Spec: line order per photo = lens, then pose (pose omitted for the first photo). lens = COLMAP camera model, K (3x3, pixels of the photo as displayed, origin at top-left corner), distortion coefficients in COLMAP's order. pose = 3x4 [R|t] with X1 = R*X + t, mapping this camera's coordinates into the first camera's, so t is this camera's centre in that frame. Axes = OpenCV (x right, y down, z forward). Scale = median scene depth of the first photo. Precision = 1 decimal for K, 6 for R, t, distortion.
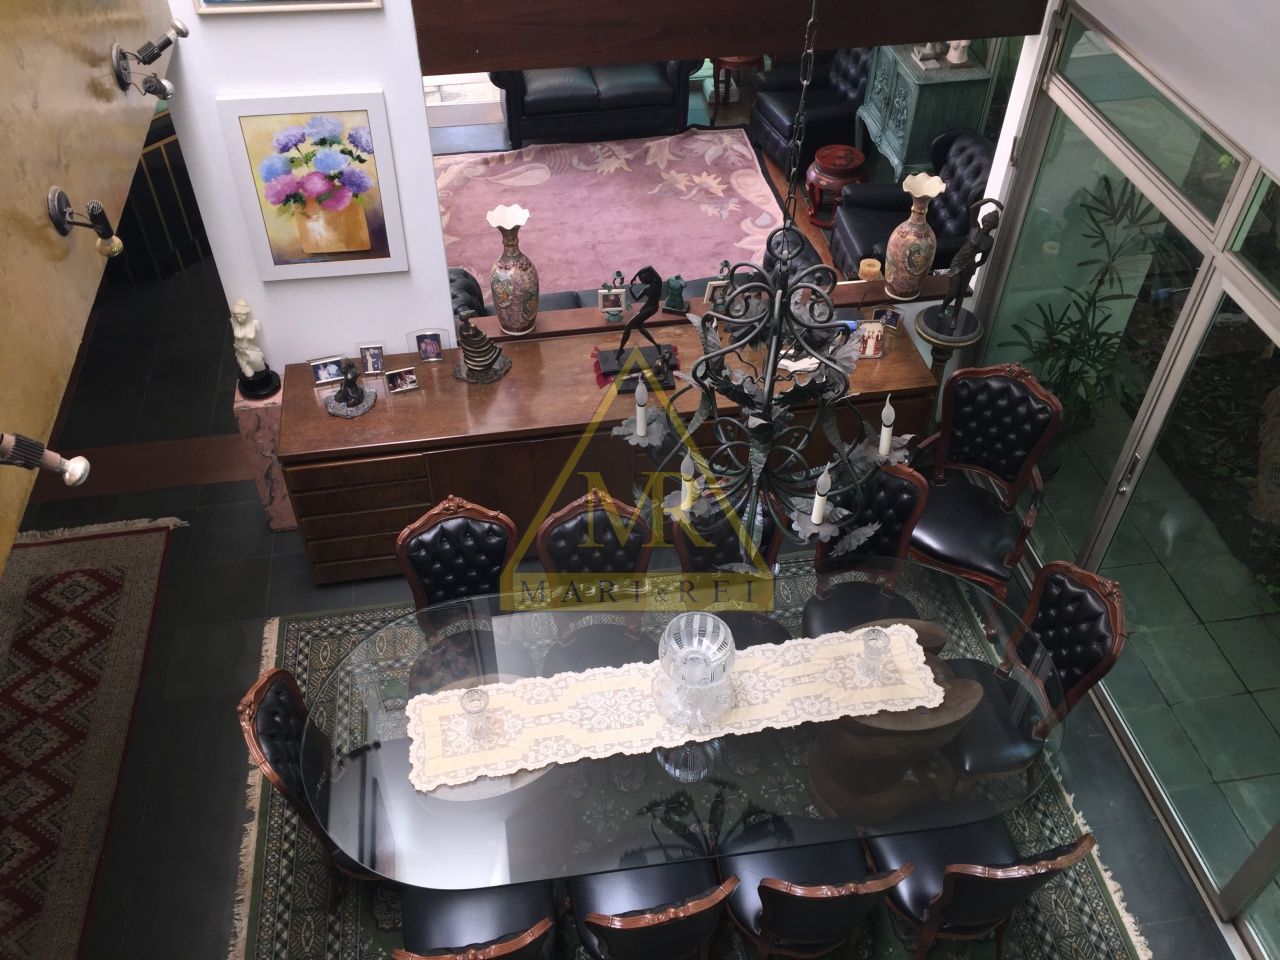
lens RADIAL K [[1088.2, 0, 642.4], [0, 1088.2, 477.2], [0, 0, 1]] dist [0.071805, -0.099250]
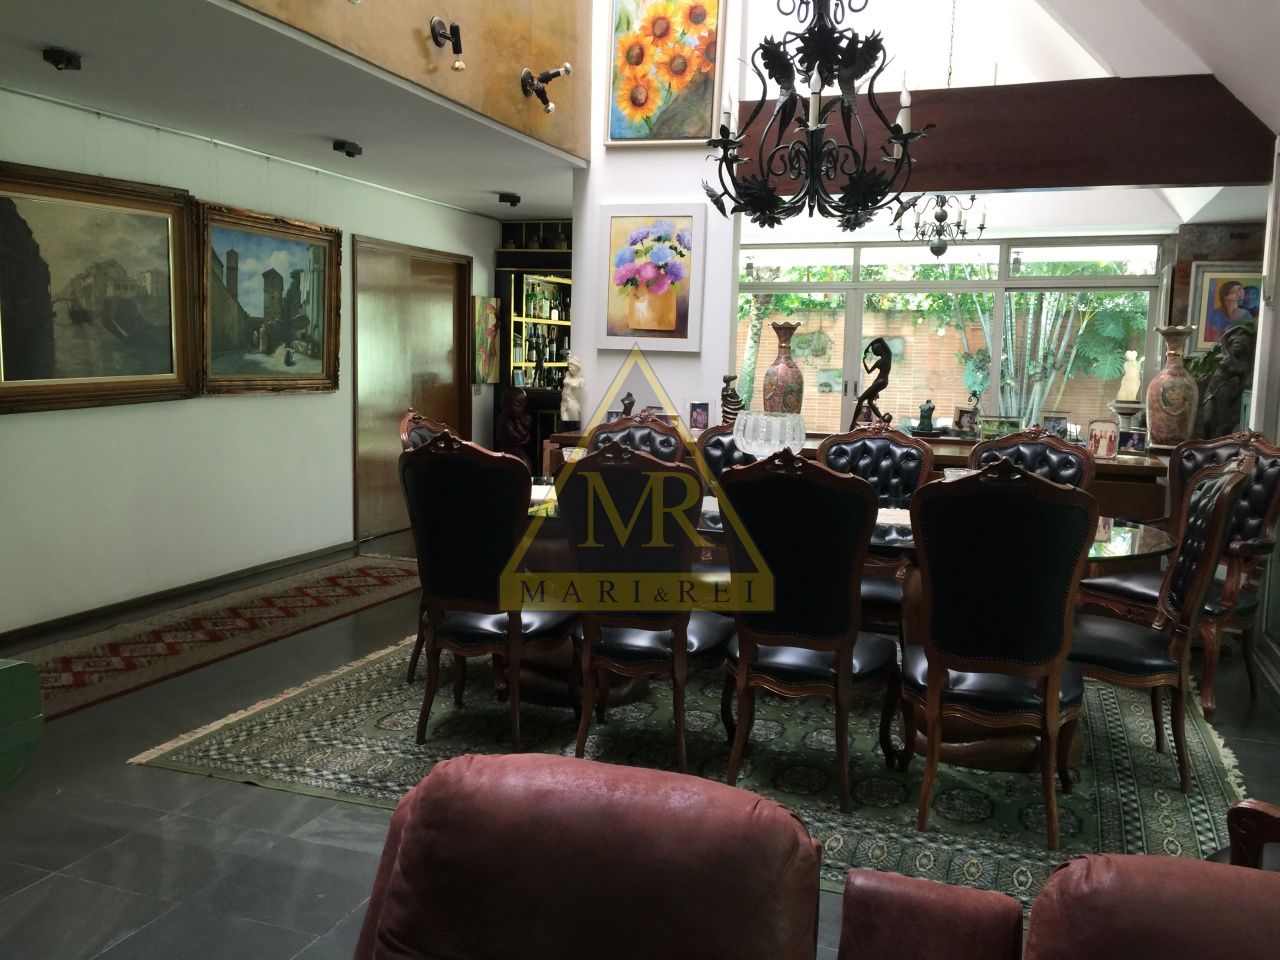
lens RADIAL K [[1088.2, 0, 634.4], [0, 1088.2, 478.3], [0, 0, 1]] dist [0.071805, -0.099250]
pose [[0.868673, 0.067778, -0.490728, 0.370482], [-0.352268, 0.780996, -0.515706, 0.635920], [0.348303, 0.620848, 0.702306, 0.189097]]
